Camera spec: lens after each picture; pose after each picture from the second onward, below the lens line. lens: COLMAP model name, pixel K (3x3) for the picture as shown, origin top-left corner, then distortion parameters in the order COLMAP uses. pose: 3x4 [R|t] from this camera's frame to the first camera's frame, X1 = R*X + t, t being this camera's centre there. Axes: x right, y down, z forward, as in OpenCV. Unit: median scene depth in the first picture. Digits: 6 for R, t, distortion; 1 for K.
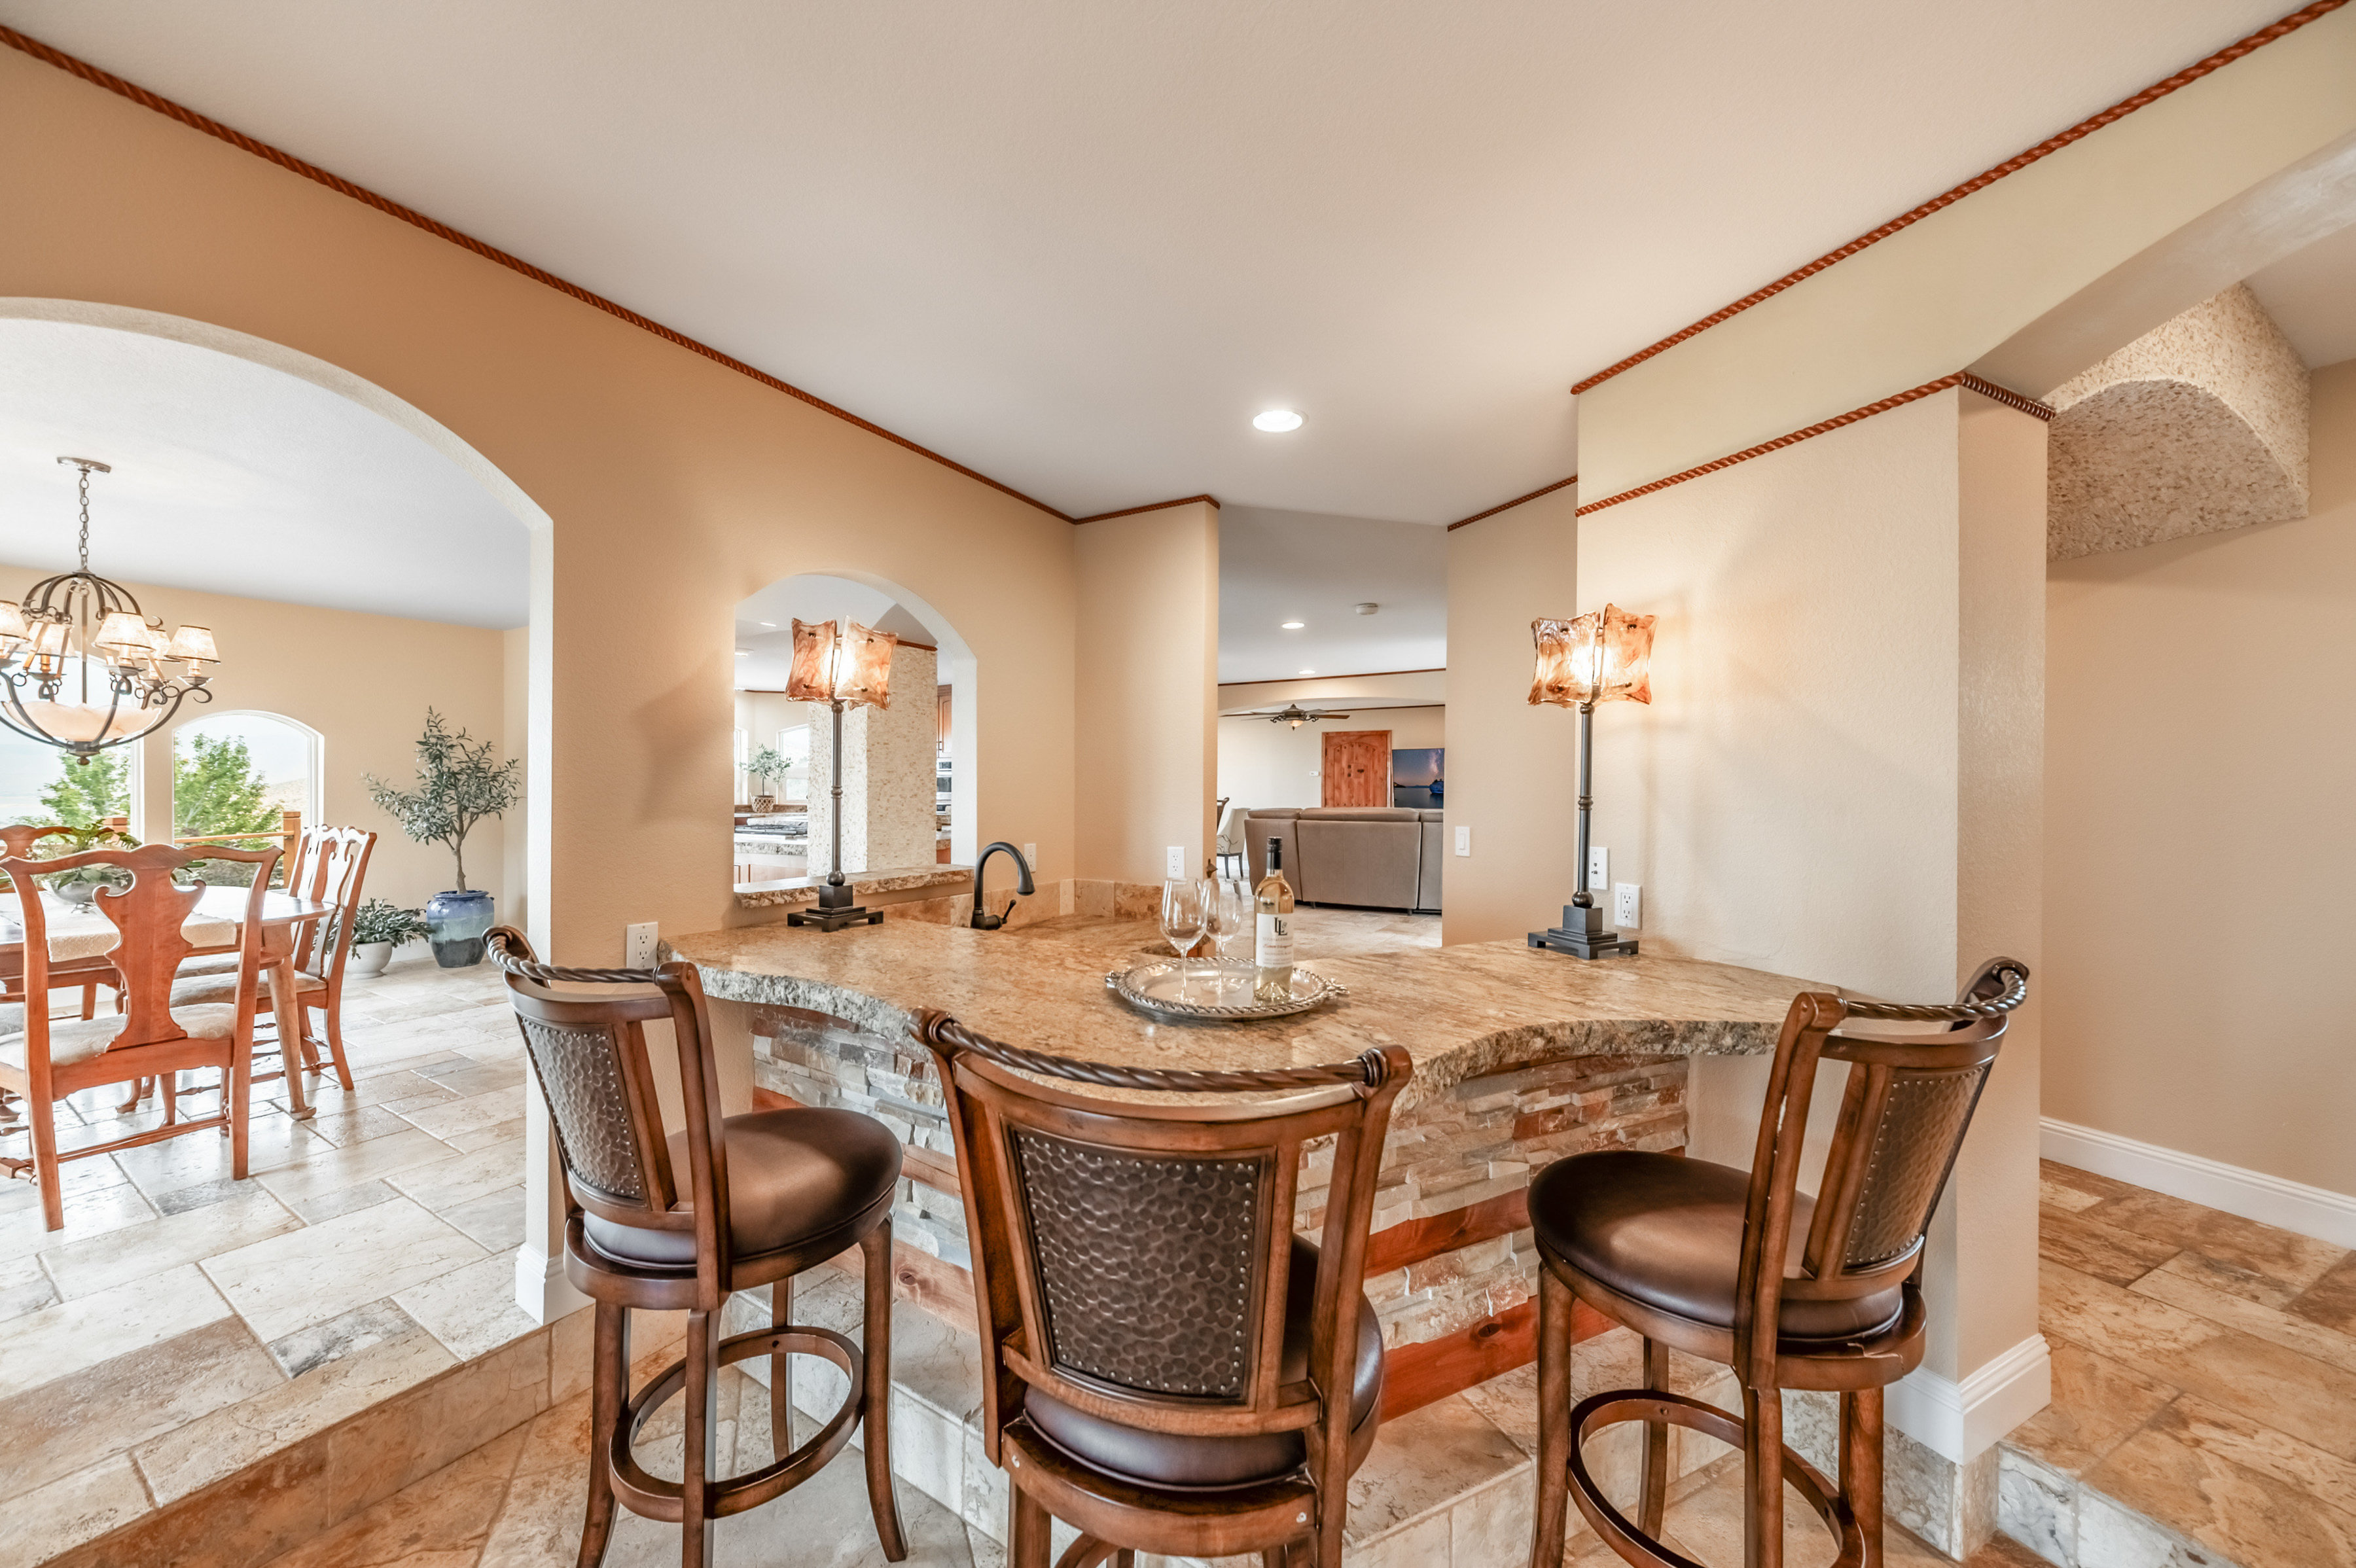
lens RADIAL K [[829.8, 0, 1166.3], [0, 829.8, 787.7], [0, 0, 1]] dist [0.009291, -0.004847]
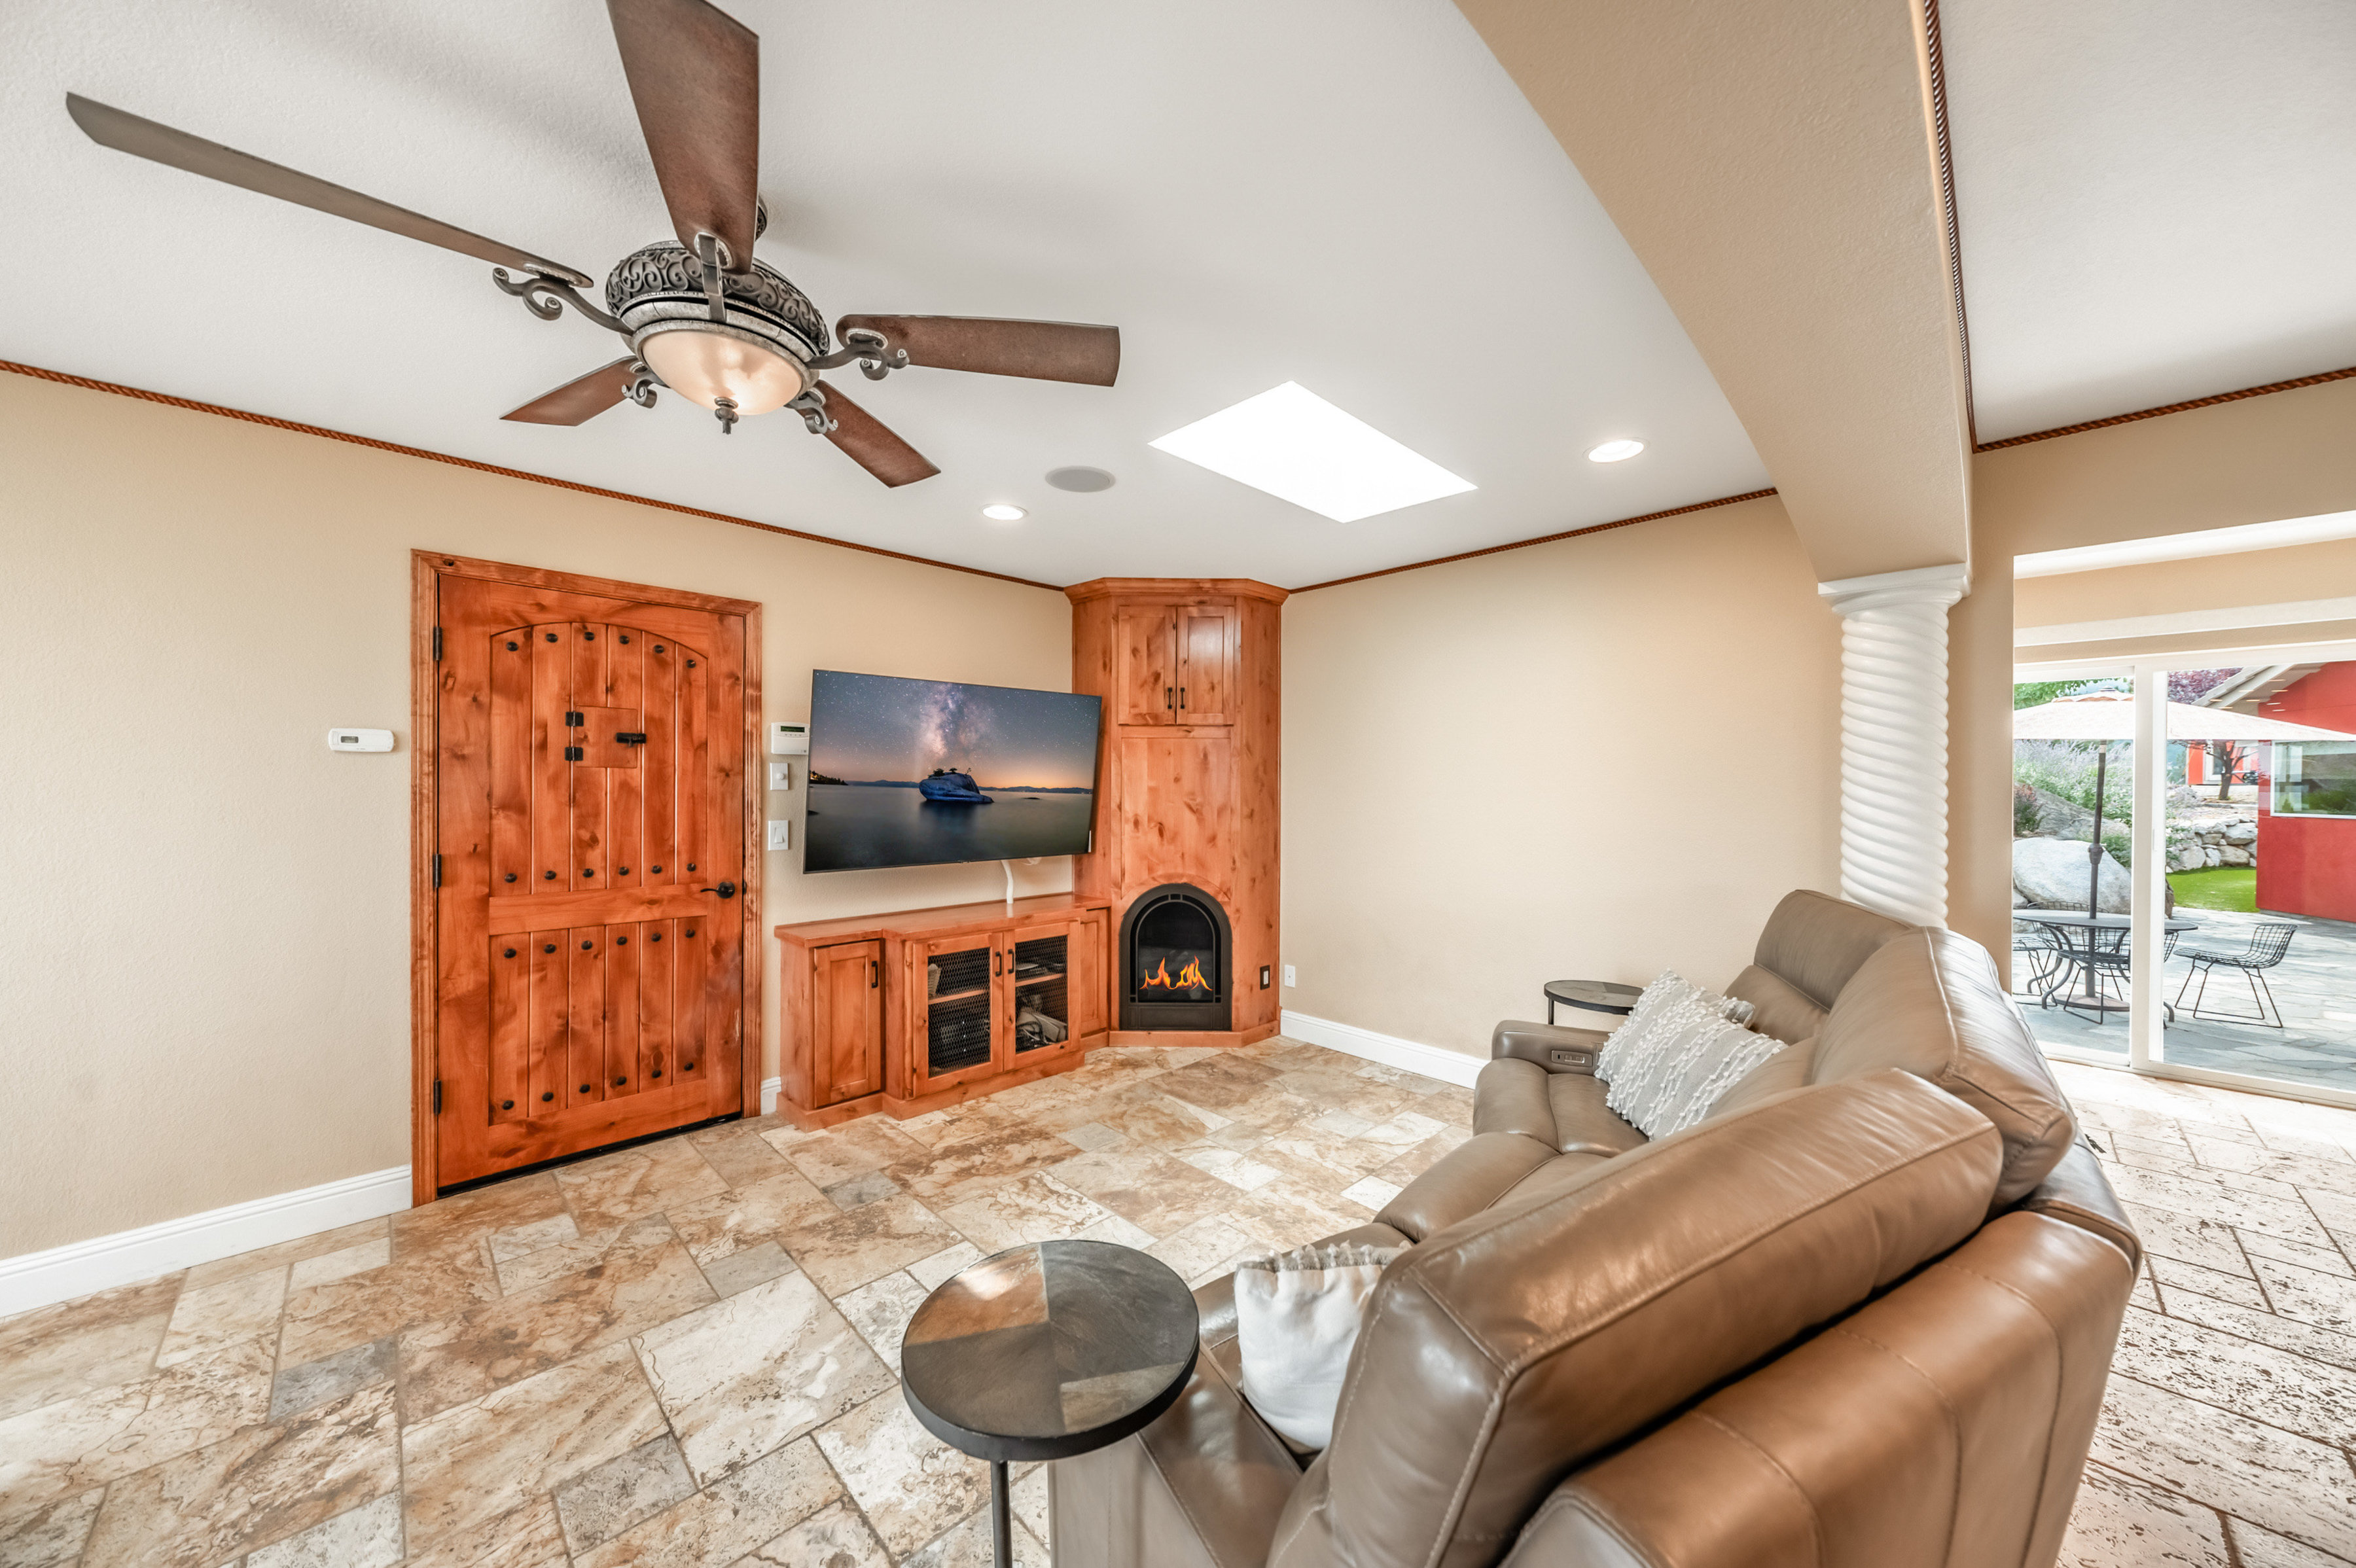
lens RADIAL K [[815.6, 0, 1186.7], [0, 815.6, 786.9], [0, 0, 1]] dist [-0.000041, -0.000158]
pose [[0.213806, -0.007417, 0.976848, 0.059115], [-0.006114, 0.999941, 0.008931, -0.020890], [-0.976857, -0.007882, 0.213749, 1.859491]]
